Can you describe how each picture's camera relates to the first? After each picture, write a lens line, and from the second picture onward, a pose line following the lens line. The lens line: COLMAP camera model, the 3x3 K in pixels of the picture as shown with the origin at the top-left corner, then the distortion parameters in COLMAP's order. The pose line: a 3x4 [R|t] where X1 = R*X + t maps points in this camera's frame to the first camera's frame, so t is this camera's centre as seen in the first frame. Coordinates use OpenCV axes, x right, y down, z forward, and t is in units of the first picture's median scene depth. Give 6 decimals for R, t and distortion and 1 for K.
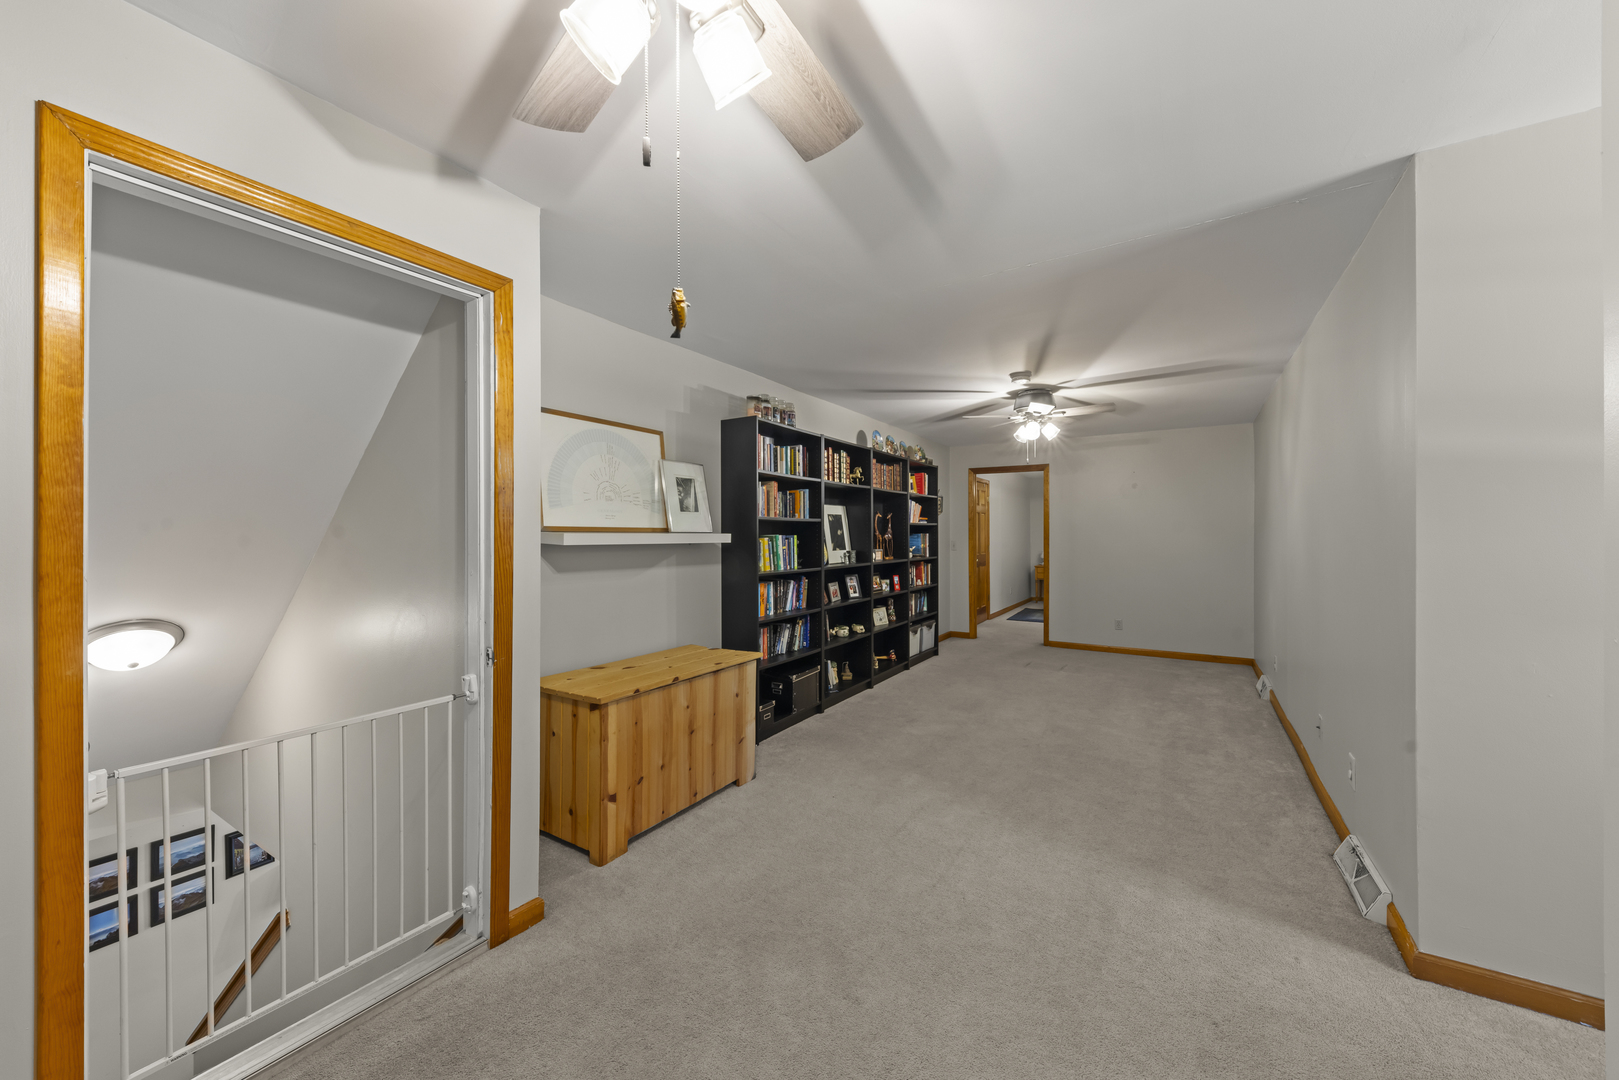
lens RADIAL K [[593.9, 0, 815.5], [0, 593.9, 535.7], [0, 0, 1]] dist [0.000115, 0.000005]
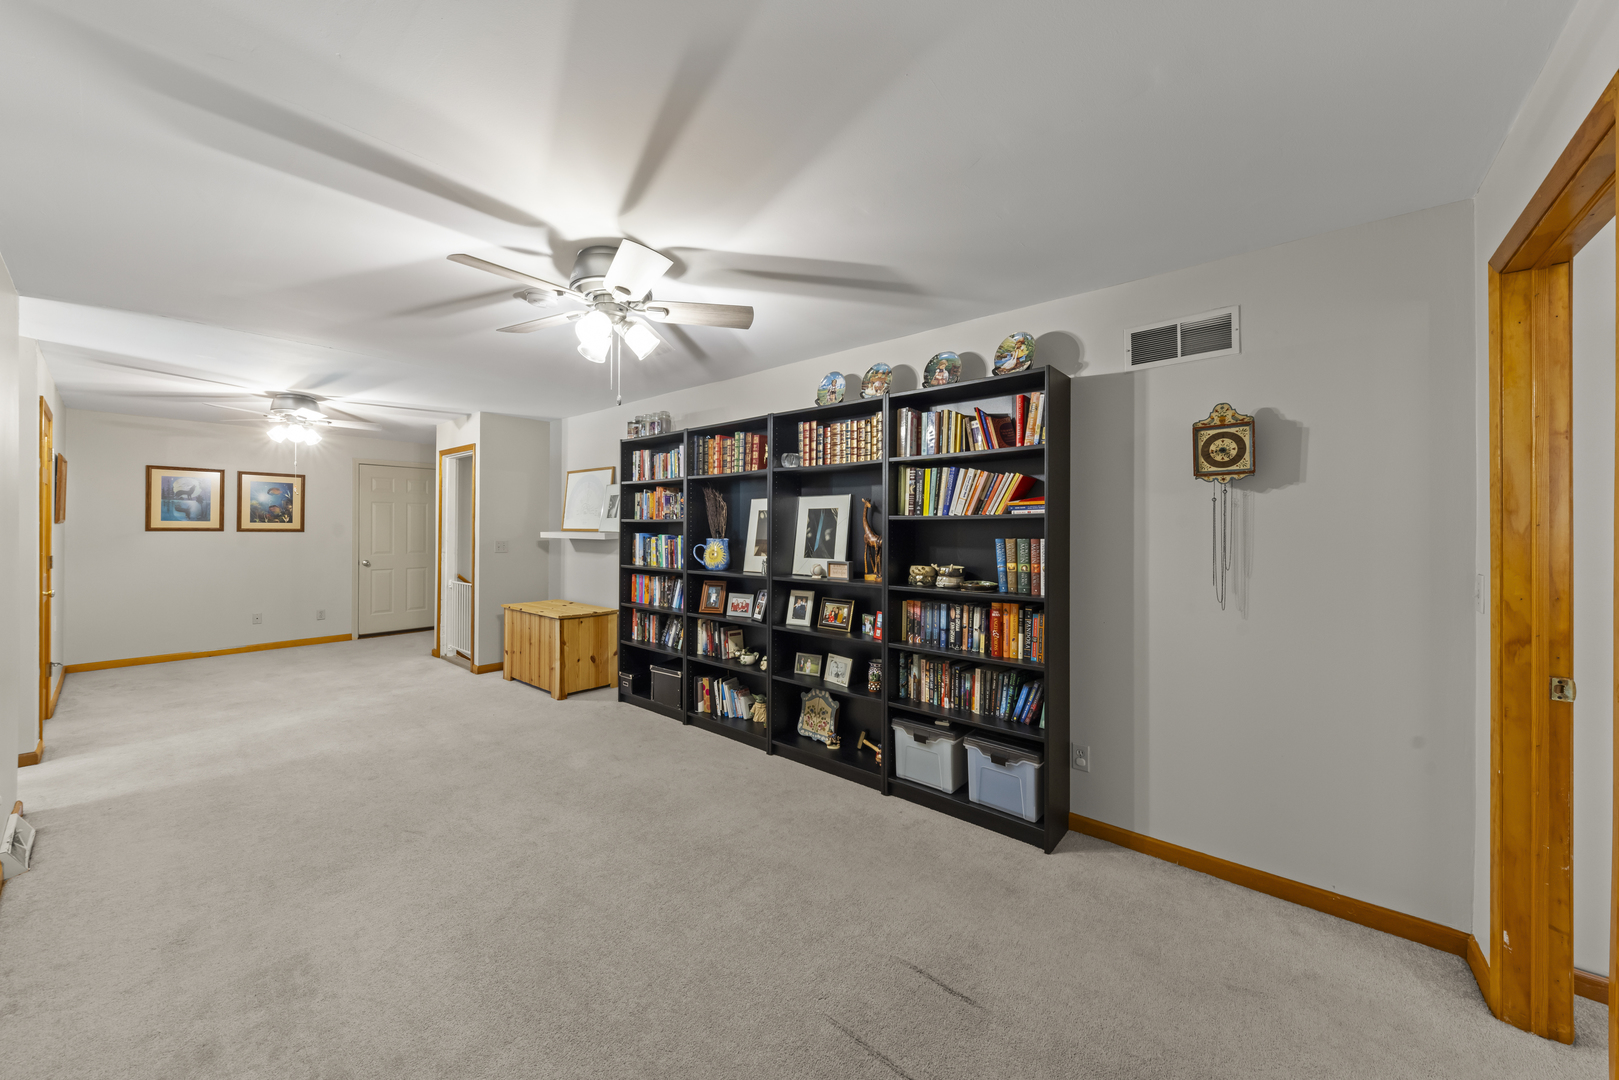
lens RADIAL K [[593.9, 0, 816.3], [0, 593.9, 529.5], [0, 0, 1]] dist [0.000115, 0.000005]
pose [[-0.152056, 0.003555, -0.988366, 0.870346], [-0.004093, 0.999983, 0.004226, -0.015153], [0.988363, 0.004688, -0.152038, 1.290218]]
